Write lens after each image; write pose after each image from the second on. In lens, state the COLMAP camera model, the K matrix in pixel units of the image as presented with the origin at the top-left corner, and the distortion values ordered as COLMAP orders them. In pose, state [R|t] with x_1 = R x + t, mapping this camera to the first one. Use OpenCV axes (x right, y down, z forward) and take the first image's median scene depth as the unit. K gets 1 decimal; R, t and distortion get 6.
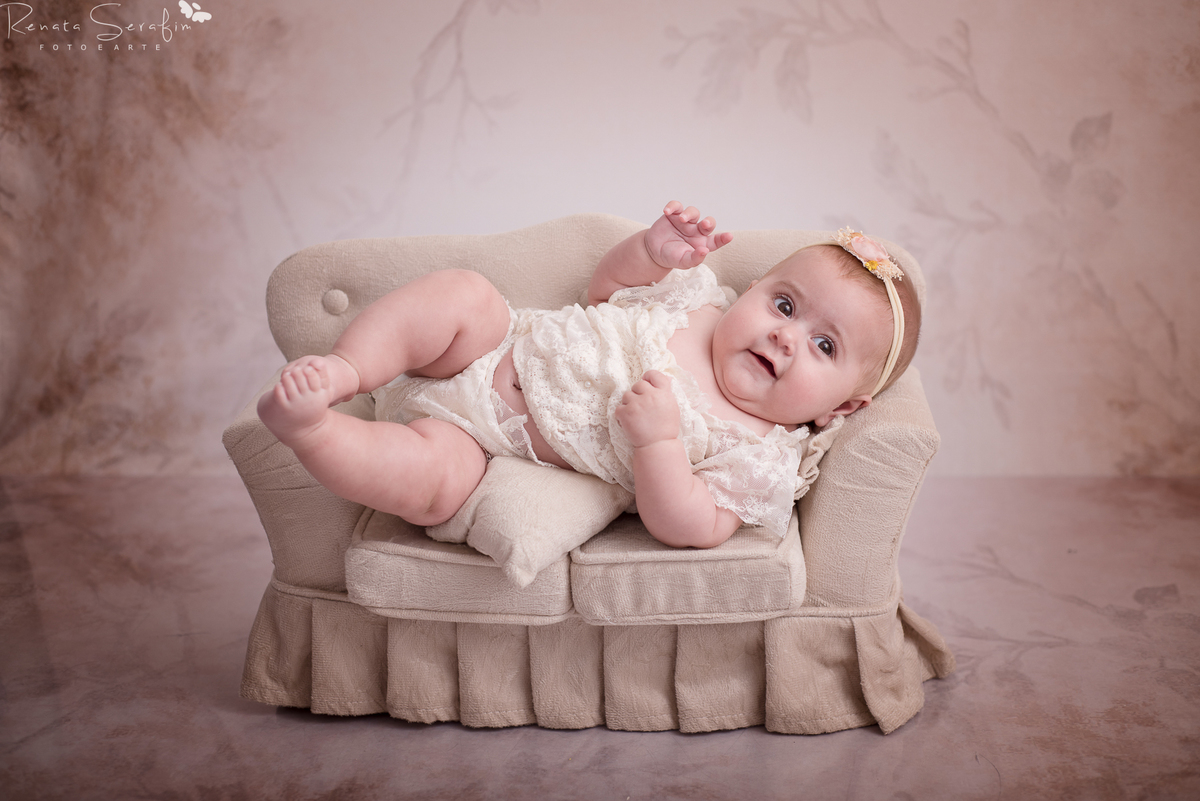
lens RADIAL K [[1961.7, 0, 600.0], [0, 1961.7, 400.5], [0, 0, 1]] dist [-0.057005, -0.017789]
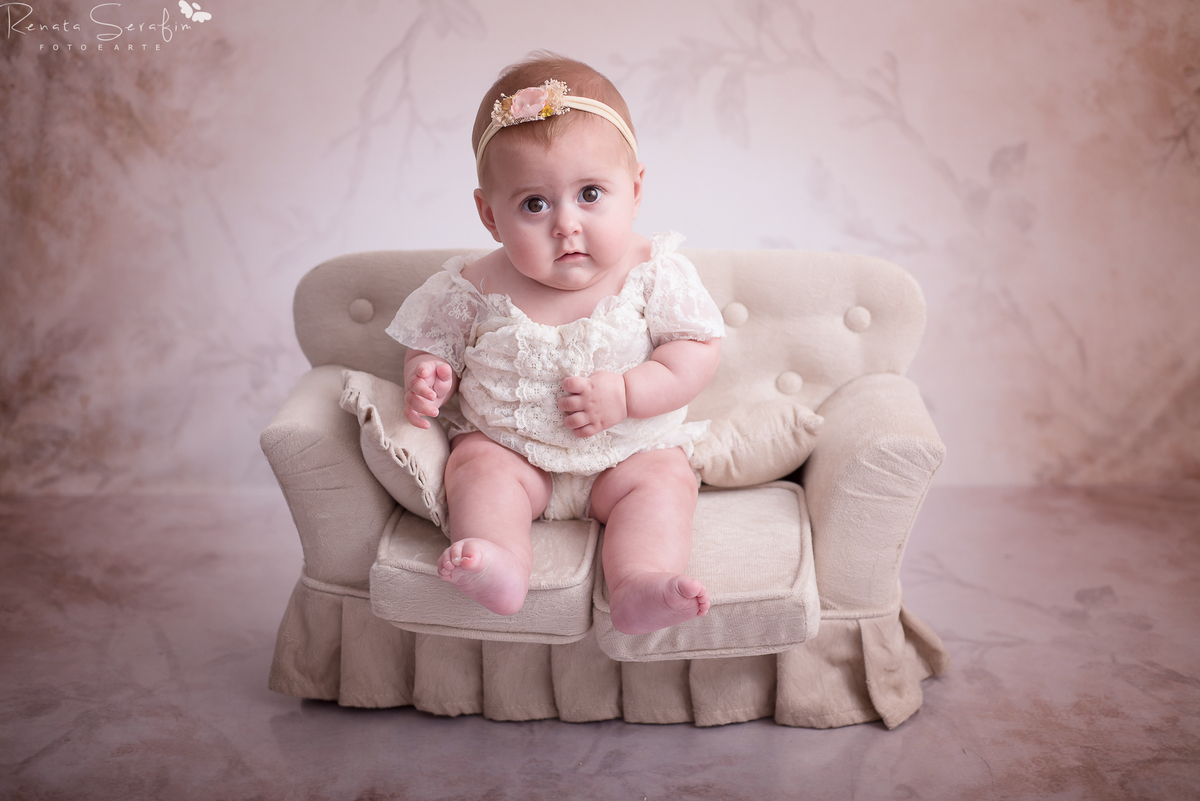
lens RADIAL K [[1961.7, 0, 600.0], [0, 1961.7, 400.5], [0, 0, 1]] dist [-0.057005, -0.017789]
pose [[0.991498, -0.004967, 0.130027, -0.118731], [0.006197, 0.999940, -0.009061, 0.001132], [-0.129974, 0.009790, 0.991469, -0.022290]]
